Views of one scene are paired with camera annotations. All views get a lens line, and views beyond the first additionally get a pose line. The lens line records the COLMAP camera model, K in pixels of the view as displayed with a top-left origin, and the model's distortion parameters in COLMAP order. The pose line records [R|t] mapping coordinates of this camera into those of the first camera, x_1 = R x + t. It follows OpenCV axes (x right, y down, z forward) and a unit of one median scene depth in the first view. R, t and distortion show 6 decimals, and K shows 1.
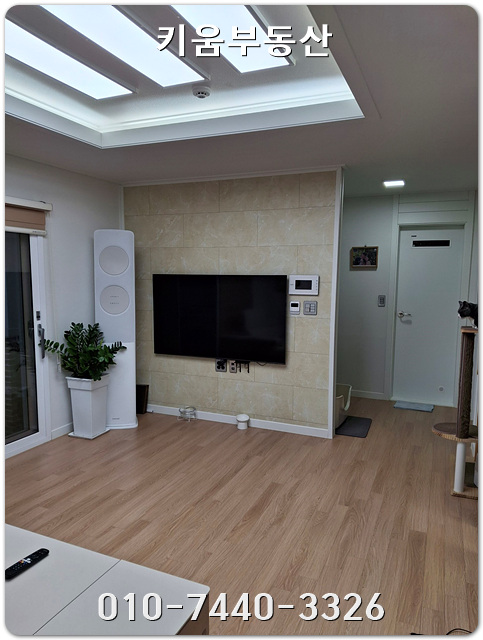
lens RADIAL K [[461.9, 0, 242.4], [0, 461.9, 320.7], [0, 0, 1]] dist [-0.000260, -0.003251]
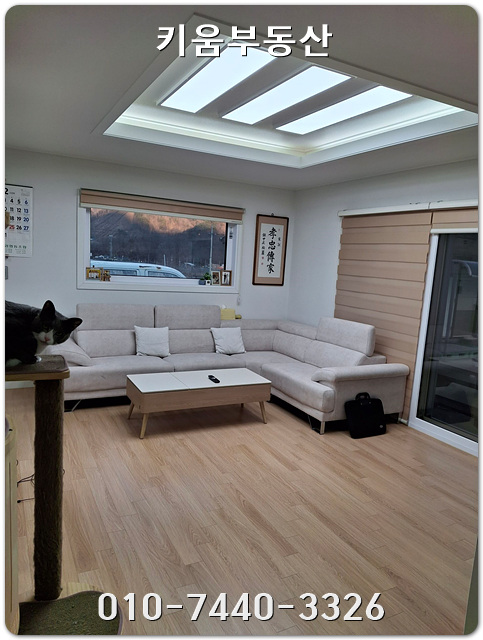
lens RADIAL K [[461.9, 0, 241.6], [0, 461.9, 321.1], [0, 0, 1]] dist [-0.000260, -0.003251]
pose [[-0.622405, 0.059886, -0.780401, 0.744940], [-0.151327, 0.969048, 0.195053, -0.139841], [0.767927, 0.239498, -0.594078, 1.445899]]
